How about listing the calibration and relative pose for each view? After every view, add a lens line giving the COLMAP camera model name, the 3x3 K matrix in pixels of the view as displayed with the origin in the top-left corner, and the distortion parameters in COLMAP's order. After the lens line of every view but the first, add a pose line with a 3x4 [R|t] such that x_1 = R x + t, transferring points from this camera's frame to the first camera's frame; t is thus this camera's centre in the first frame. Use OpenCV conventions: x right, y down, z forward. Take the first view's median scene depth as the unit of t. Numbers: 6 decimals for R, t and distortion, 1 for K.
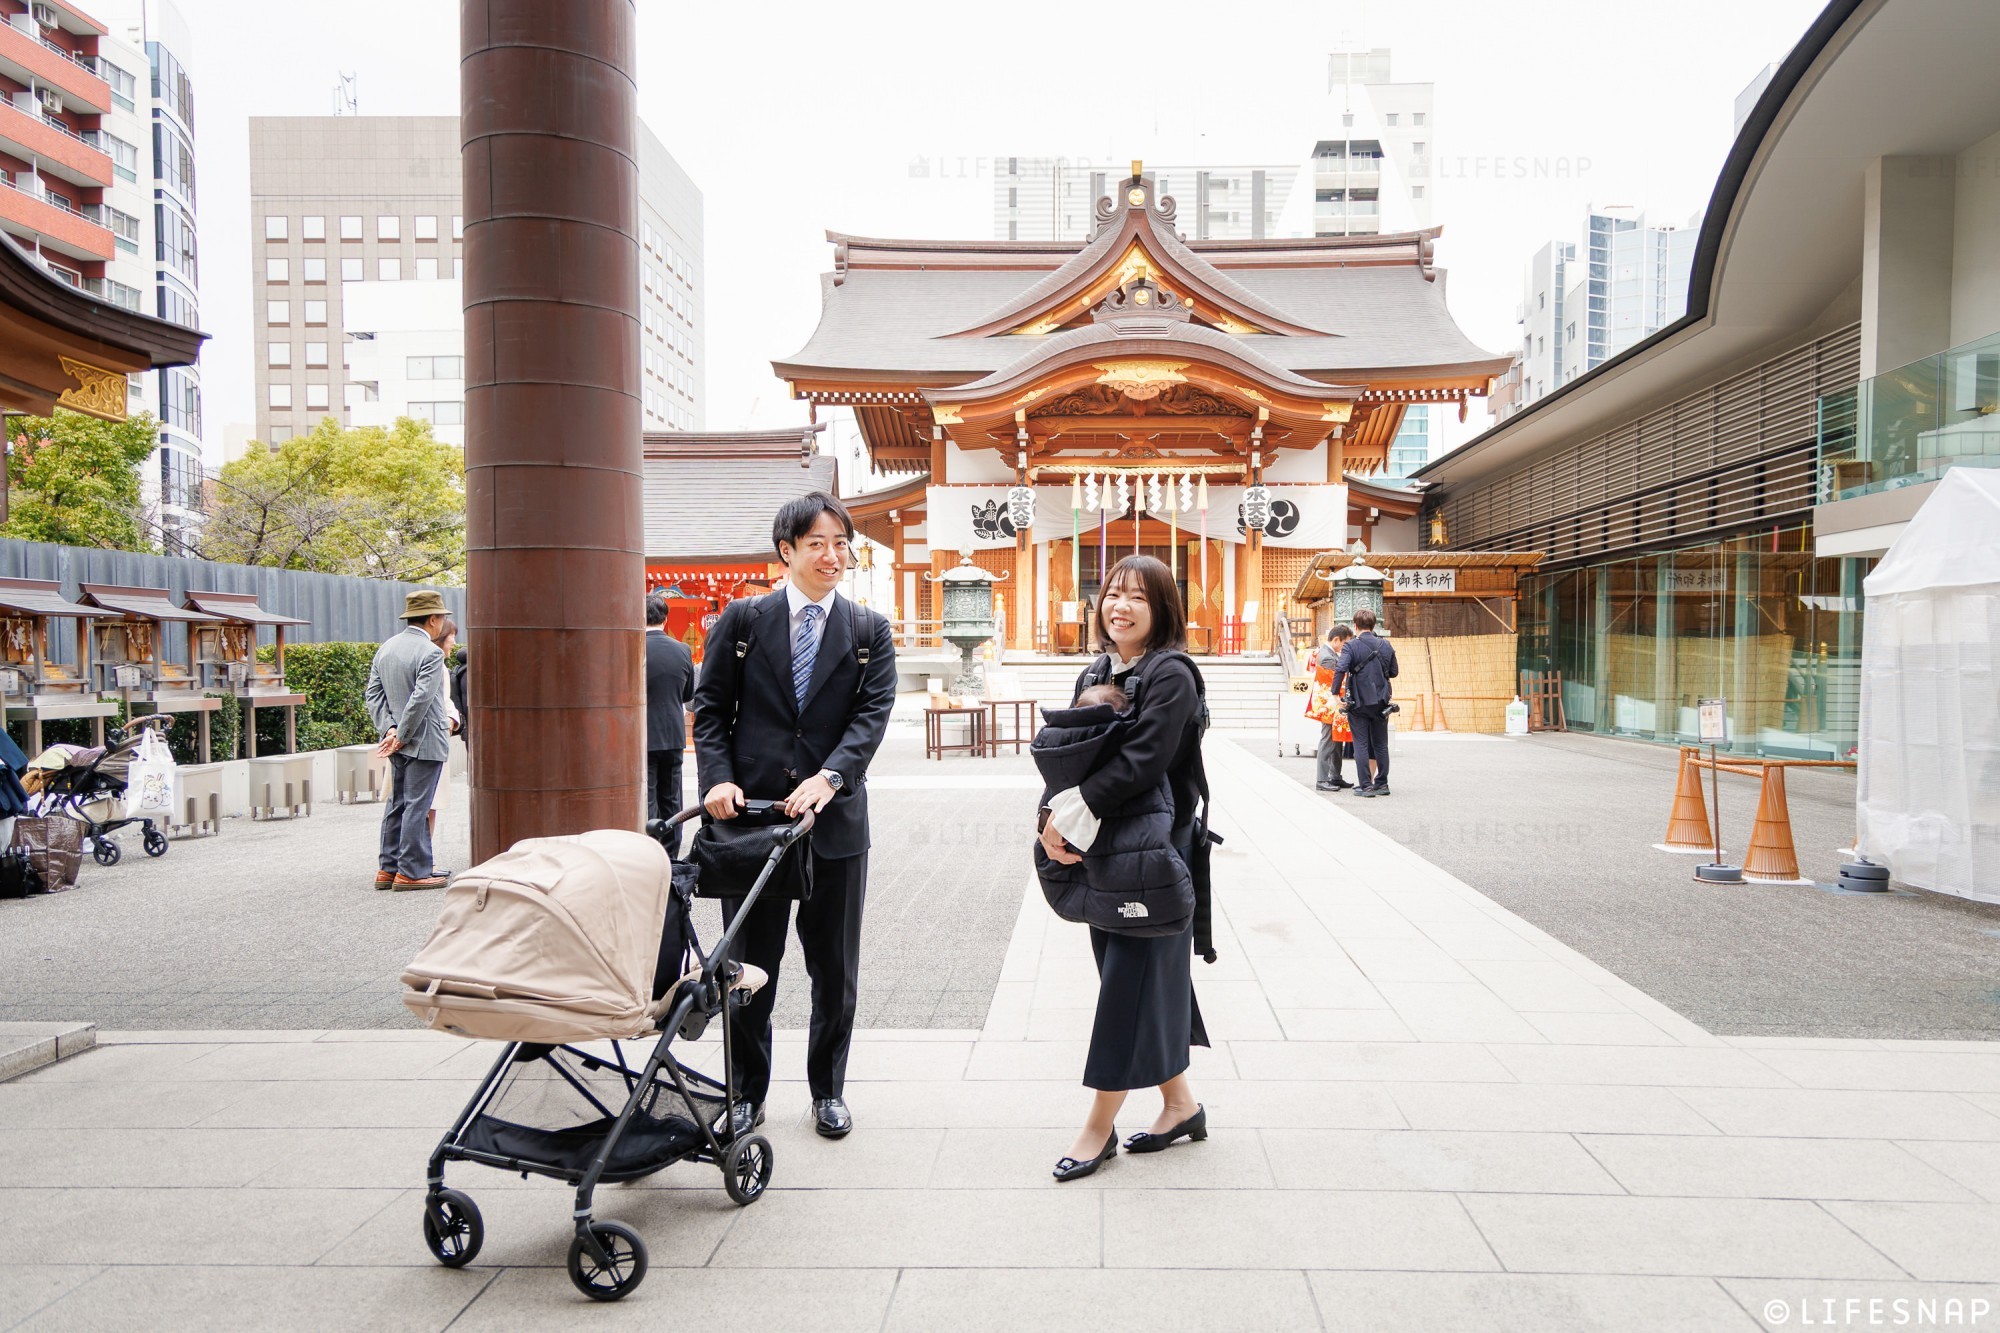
lens RADIAL K [[1224.5, 0, 1052.5], [0, 1224.5, 697.2], [0, 0, 1]] dist [0.004085, 0.000641]
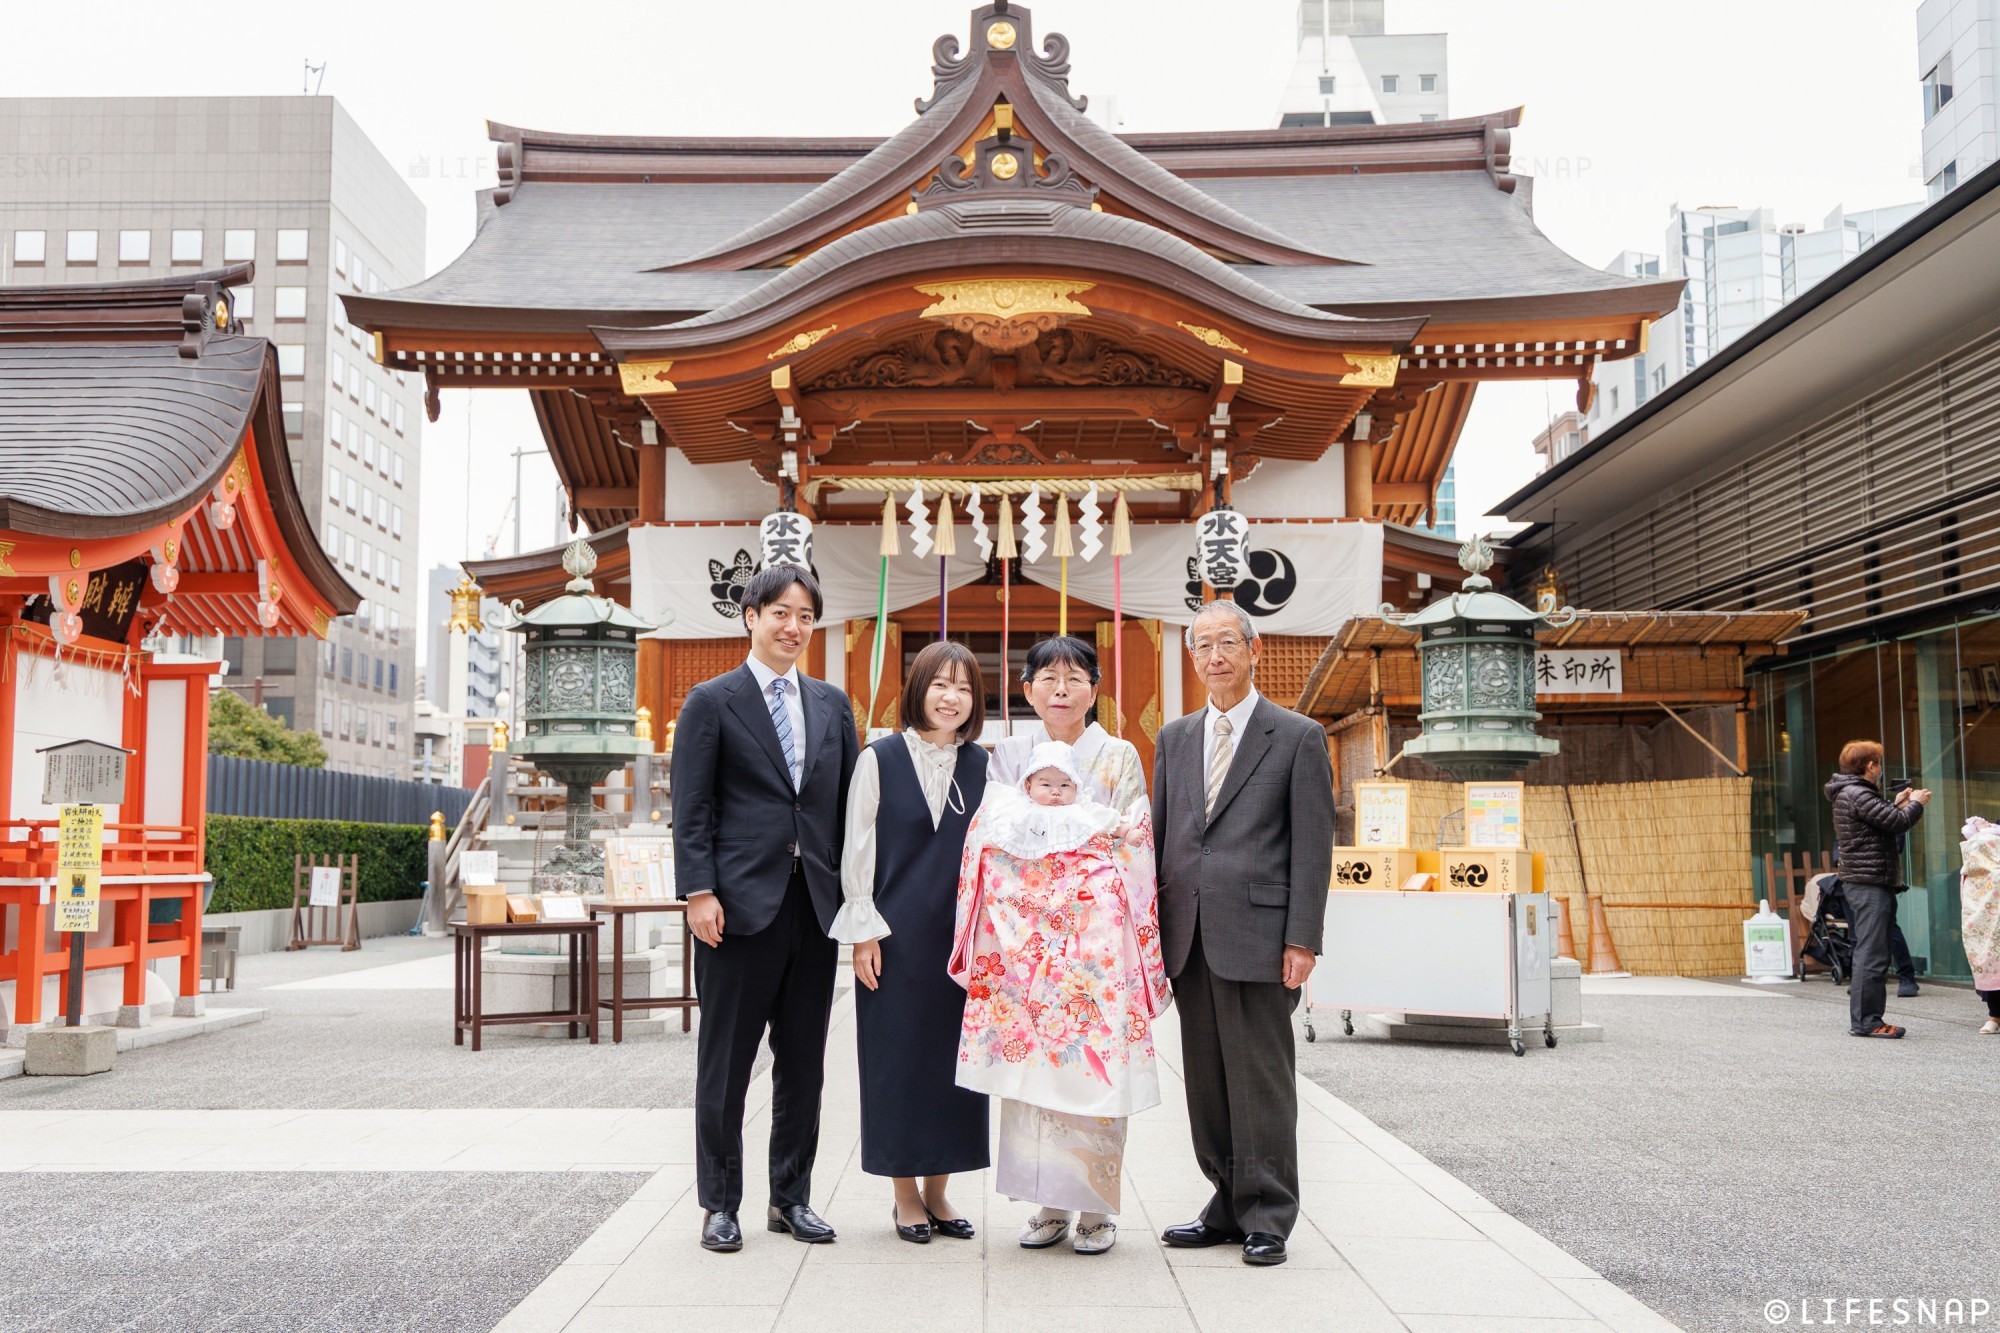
lens RADIAL K [[1725.7, 0, 911.5], [0, 1725.7, 711.3], [0, 0, 1]] dist [0.012525, -0.001579]
pose [[0.999993, 0.001063, -0.003683, 0.032513], [-0.001482, 0.993281, -0.115720, 0.003453], [0.003535, 0.115725, 0.993275, 0.249332]]
